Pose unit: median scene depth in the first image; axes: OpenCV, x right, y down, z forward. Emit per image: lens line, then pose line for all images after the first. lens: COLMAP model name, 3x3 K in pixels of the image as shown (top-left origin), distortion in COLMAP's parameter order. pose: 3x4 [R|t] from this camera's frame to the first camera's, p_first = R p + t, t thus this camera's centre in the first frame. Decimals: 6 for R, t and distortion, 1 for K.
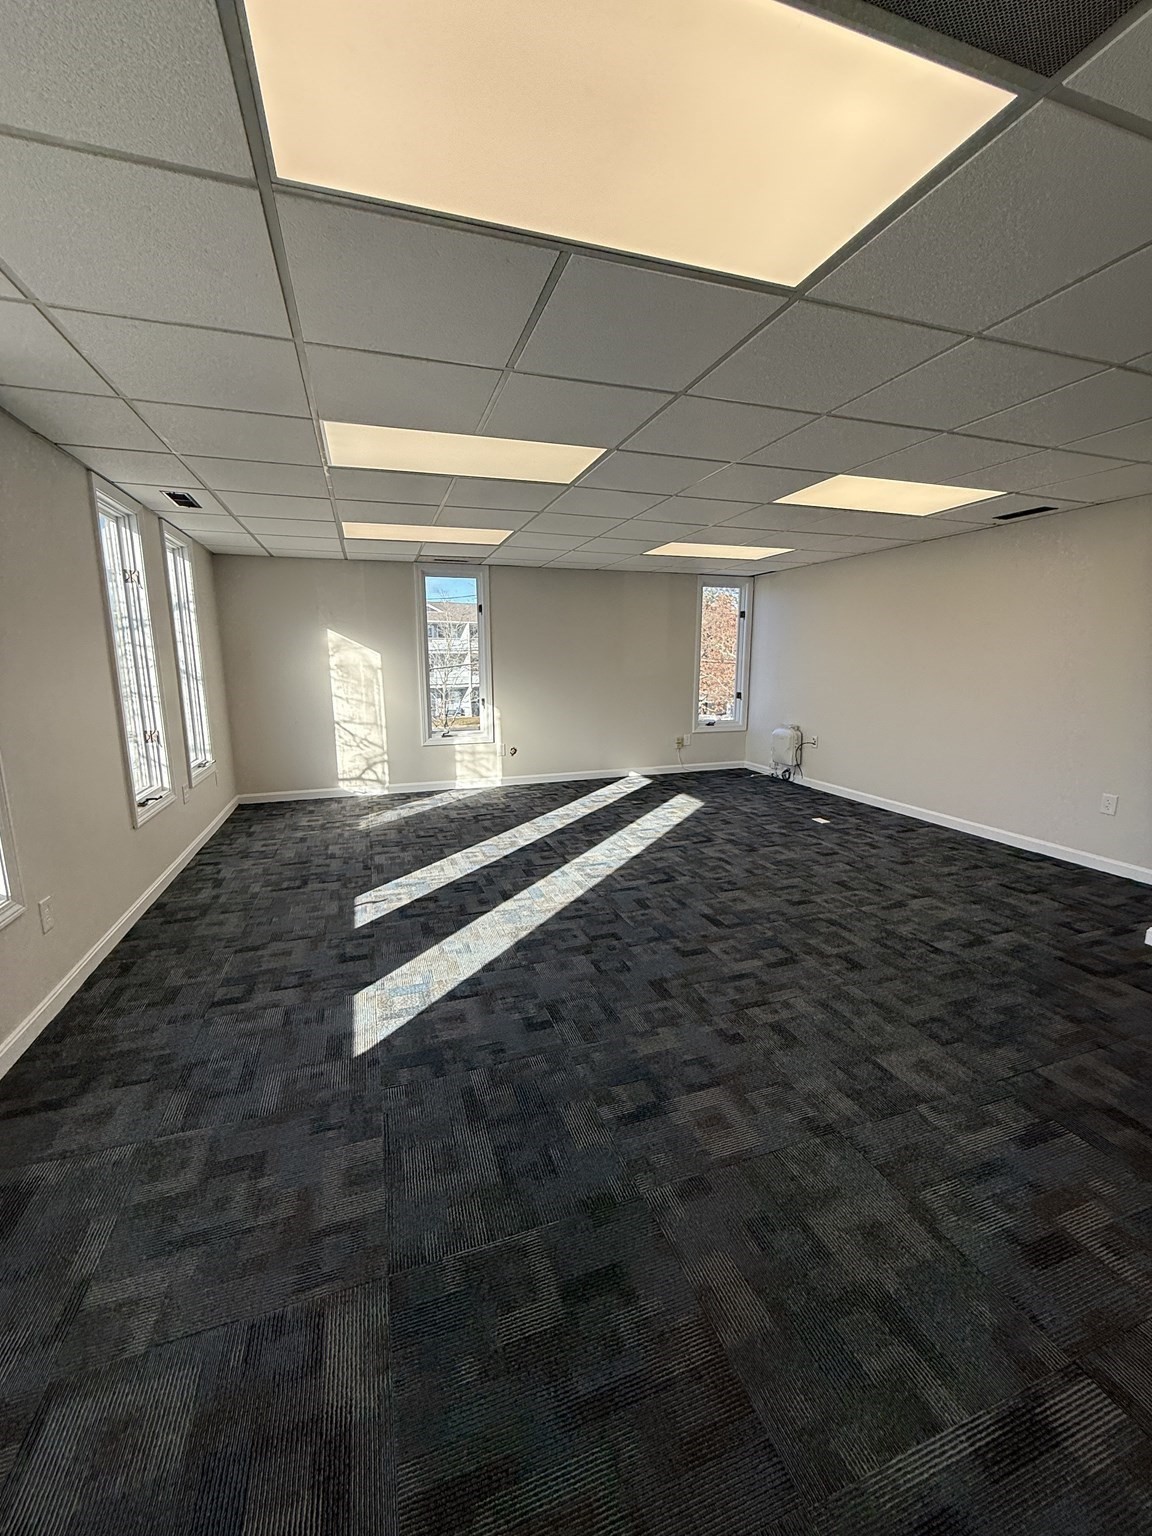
lens RADIAL K [[612.5, 0, 574.1], [0, 612.5, 763.6], [0, 0, 1]] dist [-0.001271, 0.000691]
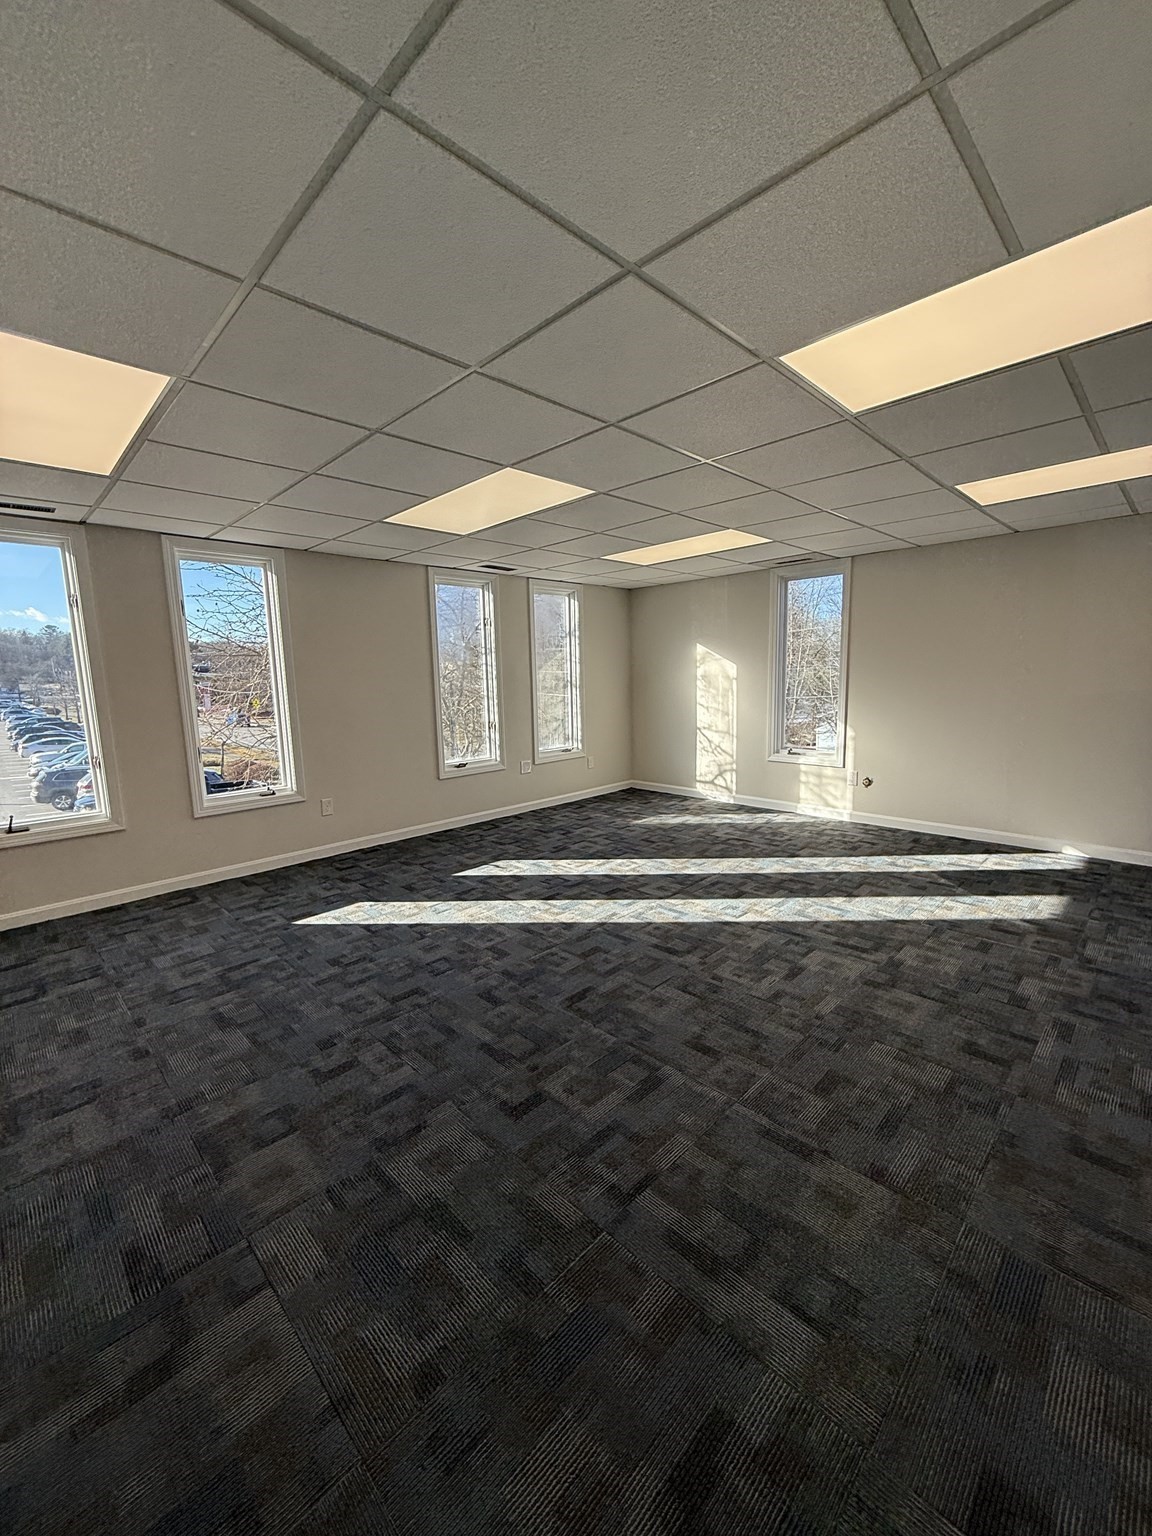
lens RADIAL K [[612.5, 0, 575.8], [0, 612.5, 764.2], [0, 0, 1]] dist [-0.001271, 0.000691]
pose [[0.438773, 0.130696, -0.889043, 0.790433], [-0.133866, 0.987833, 0.079151, -0.098783], [0.888571, 0.084284, 0.450930, 0.519170]]
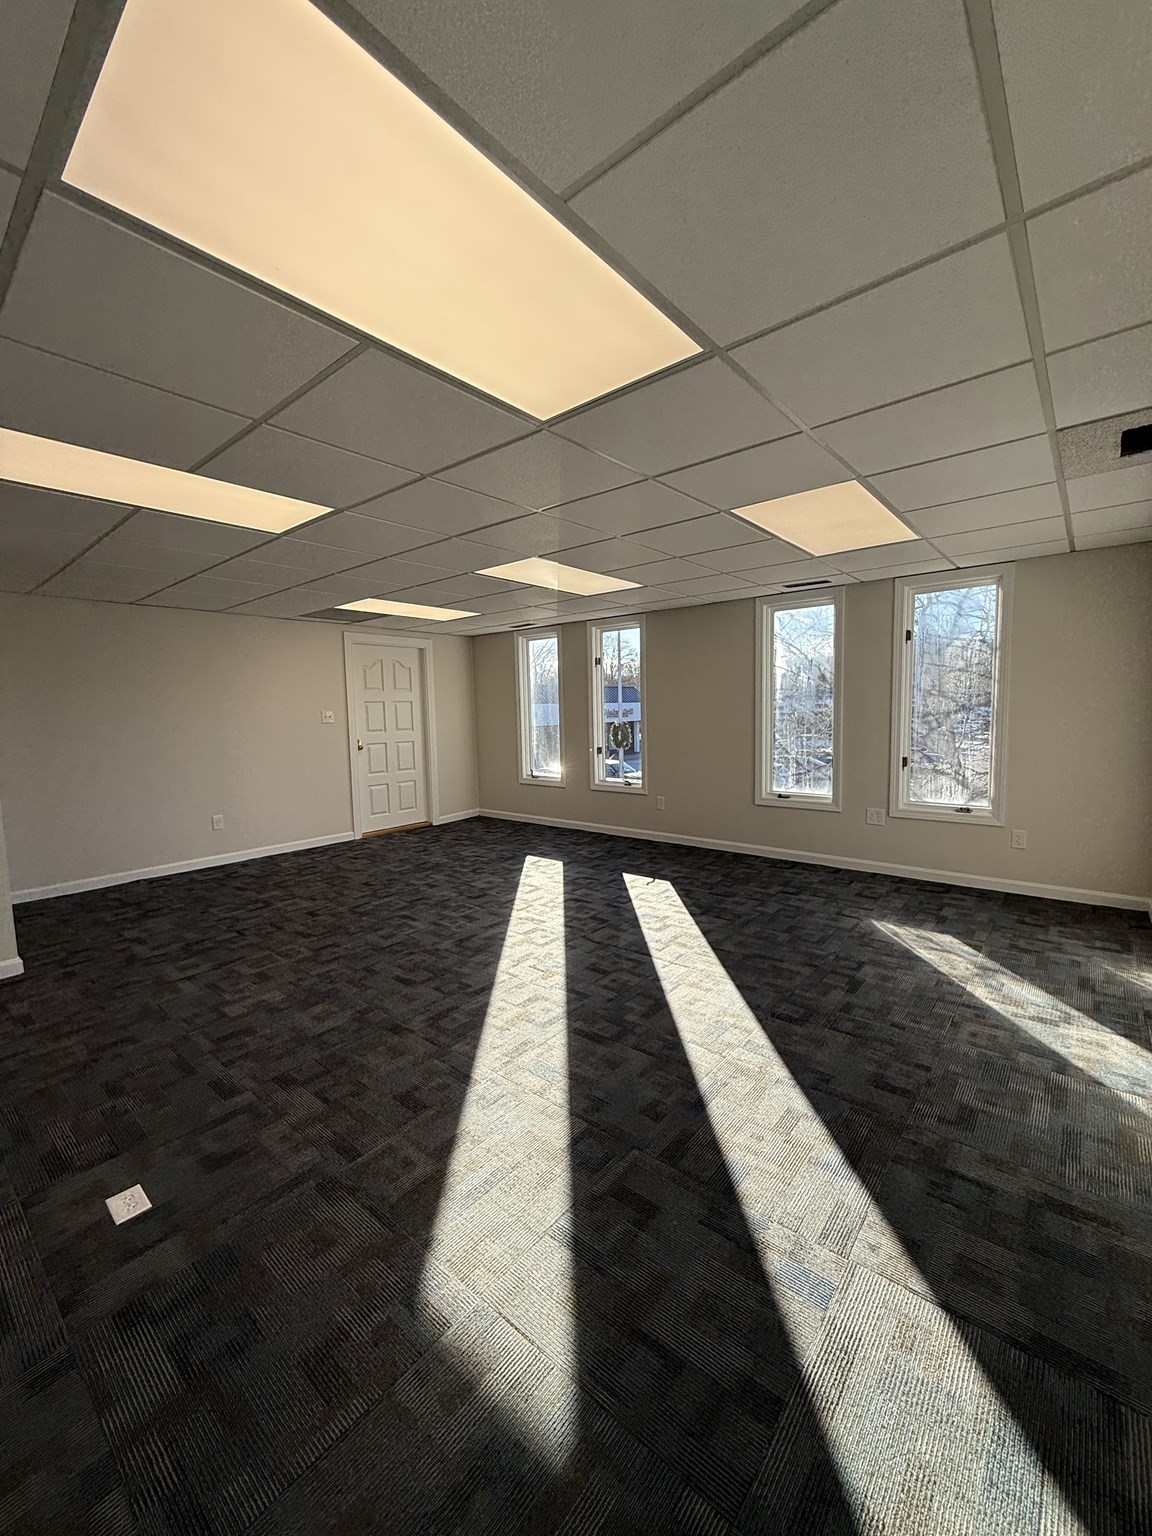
lens RADIAL K [[612.5, 0, 574.9], [0, 612.5, 769.2], [0, 0, 1]] dist [-0.001271, 0.000691]
pose [[-0.856559, 0.077111, -0.510255, 0.478946], [-0.060877, 0.966770, 0.248294, -0.325263], [0.512446, 0.243741, -0.823401, 1.857128]]
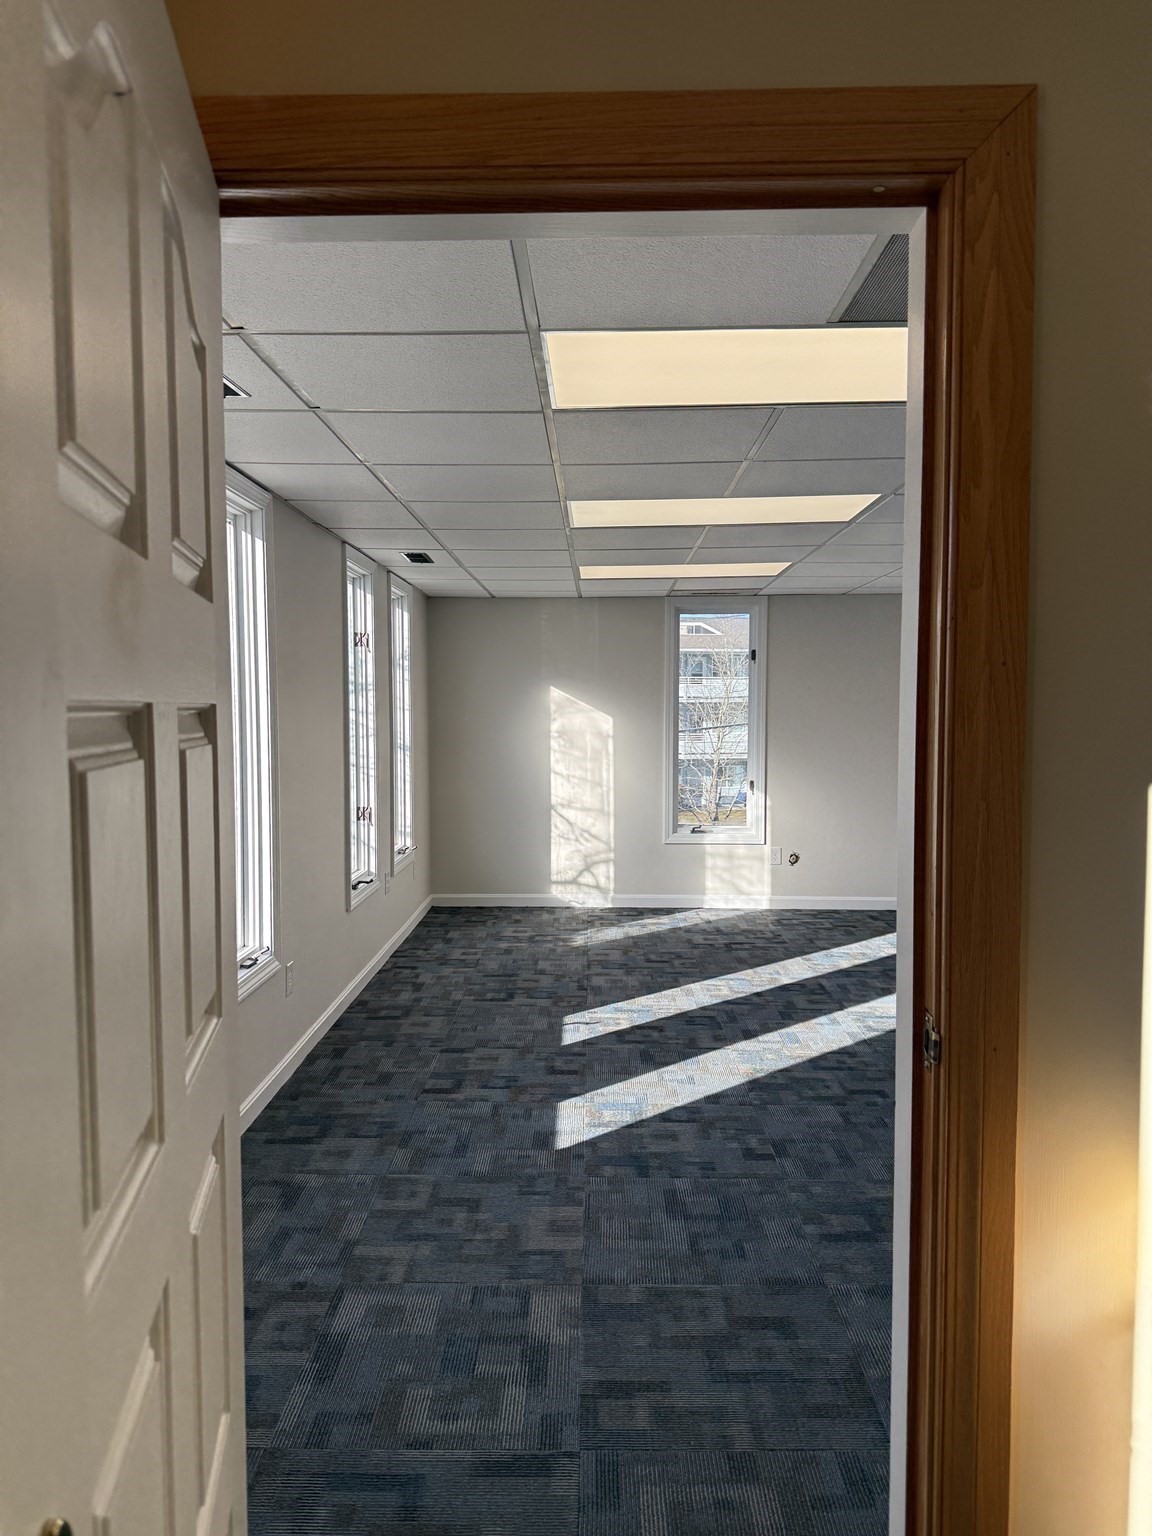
lens RADIAL K [[1065.9, 0, 575.4], [0, 1065.9, 767.8], [0, 0, 1]] dist [0.048600, -0.001968]
pose [[0.941477, 0.024724, -0.336168, 0.125165], [-0.063012, 0.992635, -0.103466, 0.032031], [0.331134, 0.118594, 0.936101, -0.372483]]
